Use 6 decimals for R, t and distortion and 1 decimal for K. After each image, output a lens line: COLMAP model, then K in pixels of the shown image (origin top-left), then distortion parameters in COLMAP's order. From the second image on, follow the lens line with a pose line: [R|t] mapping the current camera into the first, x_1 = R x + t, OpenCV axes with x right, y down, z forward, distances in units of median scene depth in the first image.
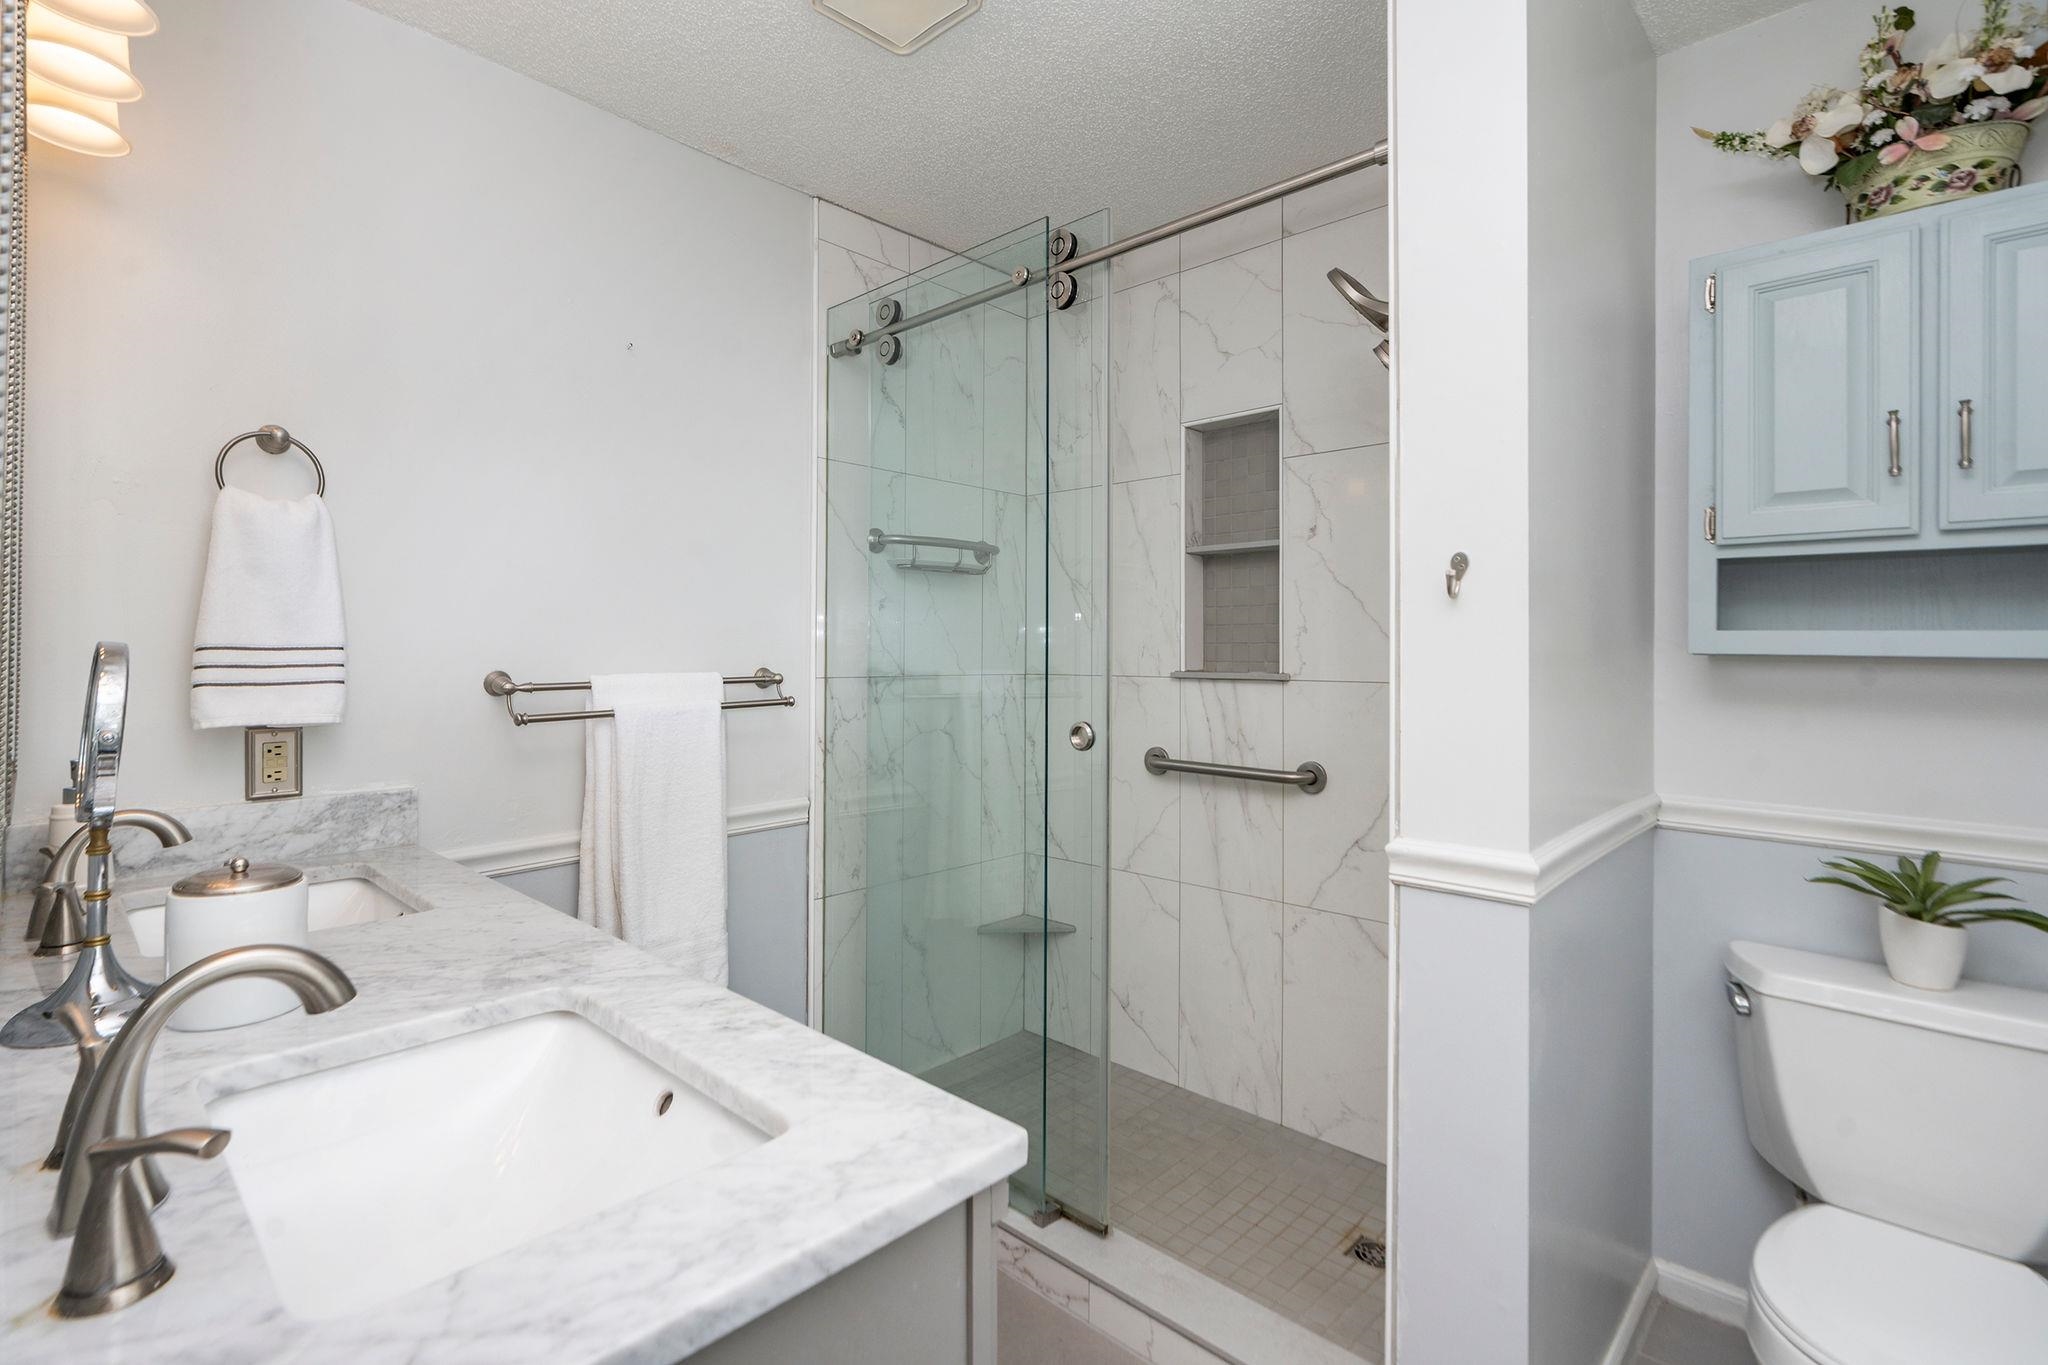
lens RADIAL K [[960.4, 0, 1018.0], [0, 960.4, 664.7], [0, 0, 1]] dist [-0.004594, 0.002564]
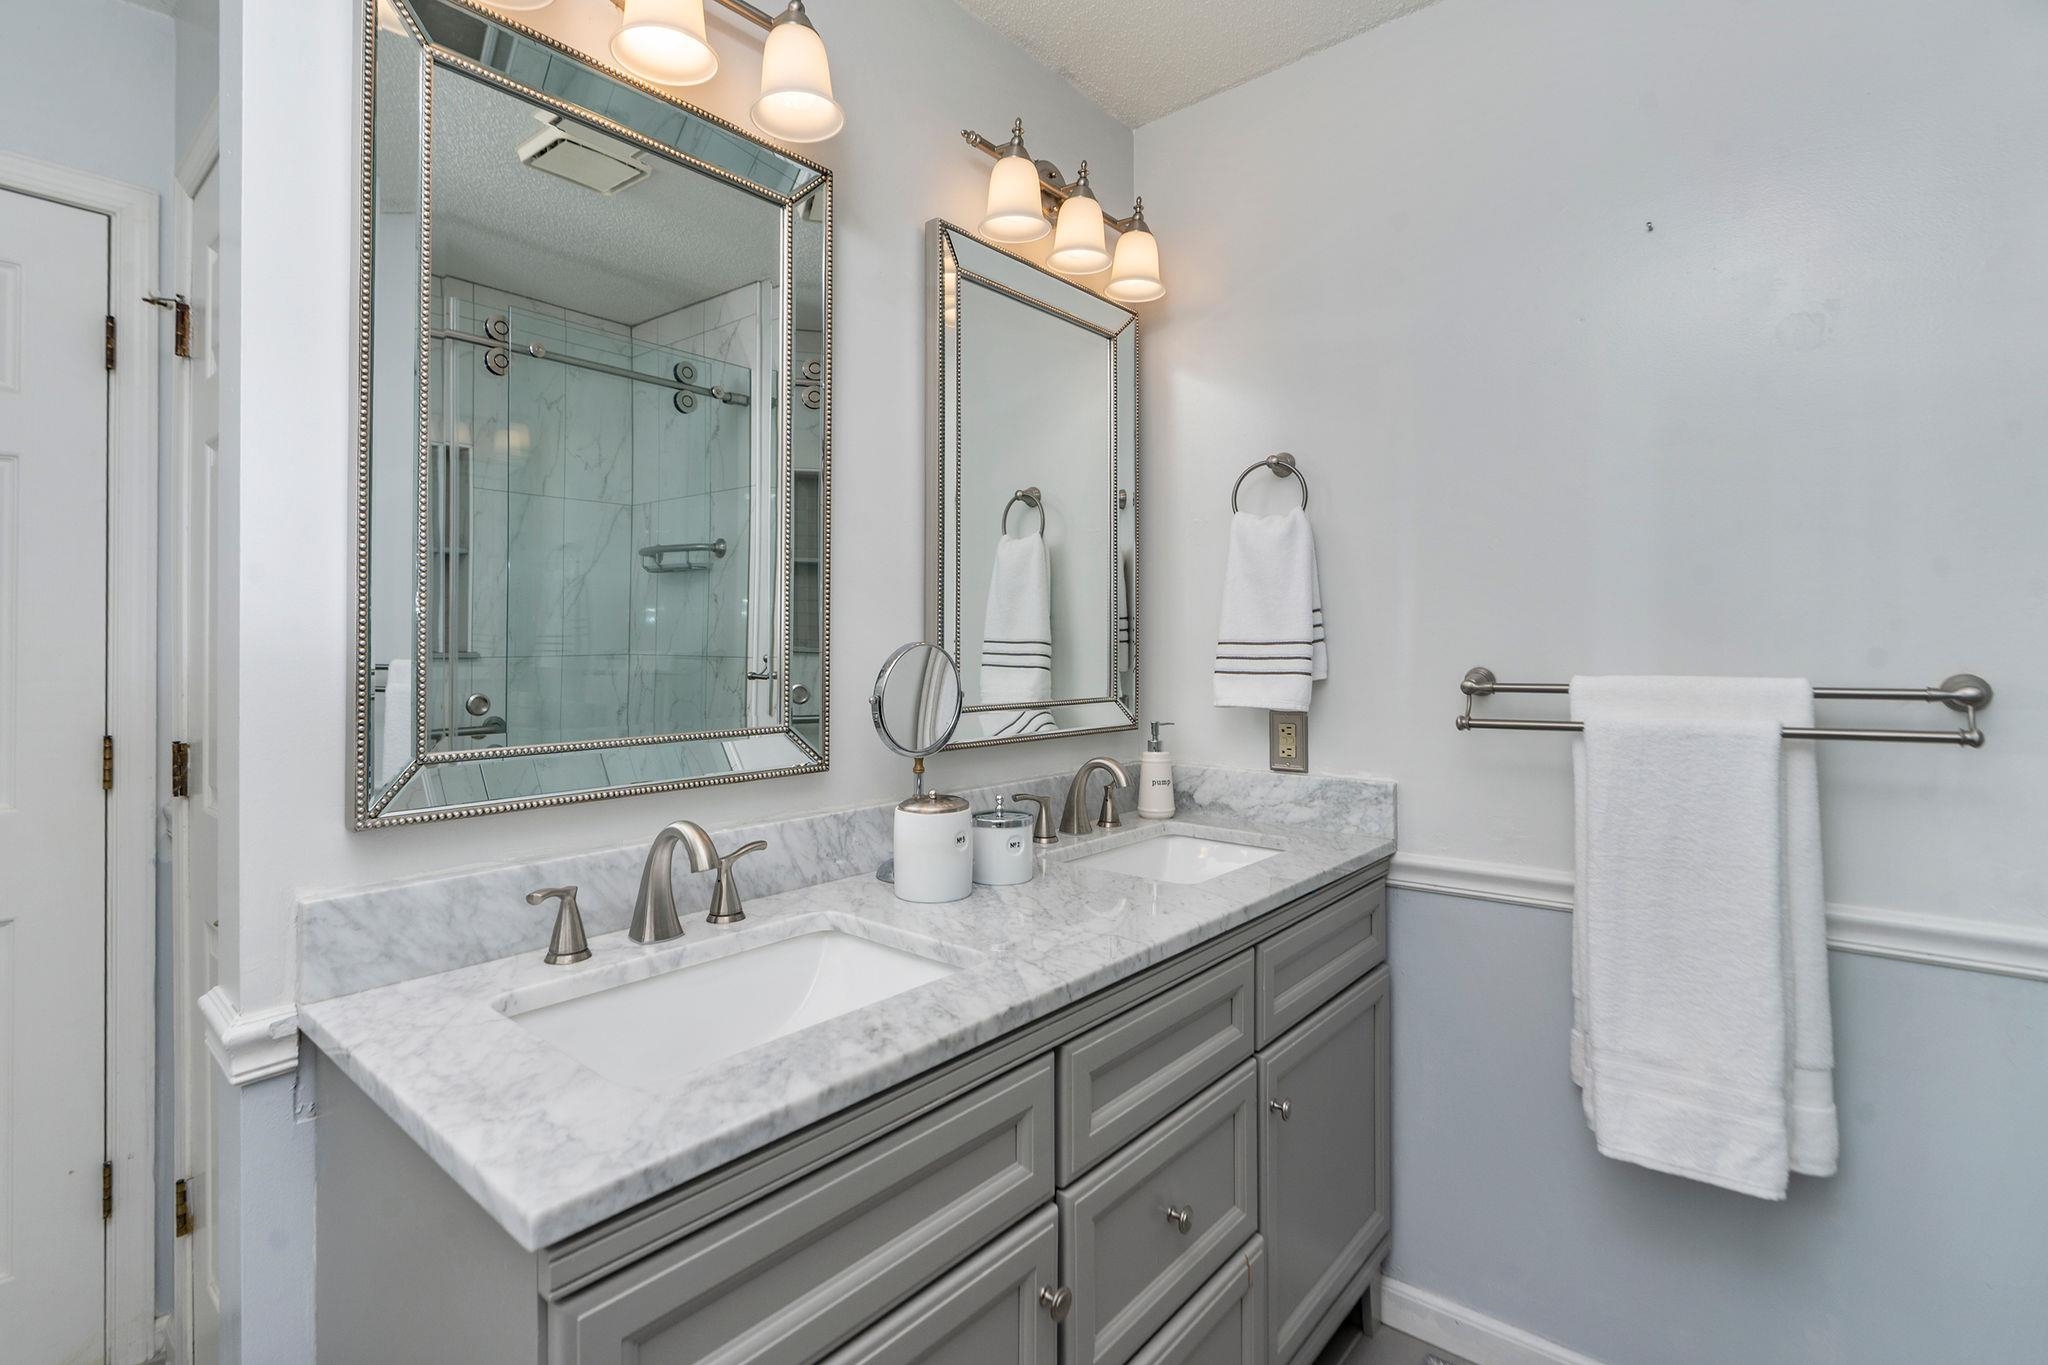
lens RADIAL K [[960.4, 0, 999.3], [0, 960.4, 633.0], [0, 0, 1]] dist [-0.004594, 0.002564]
pose [[0.036694, -0.011759, -0.999257, 0.640675], [-0.010000, 0.999876, -0.012134, -0.020062], [0.999277, 0.010438, 0.036572, 0.999724]]
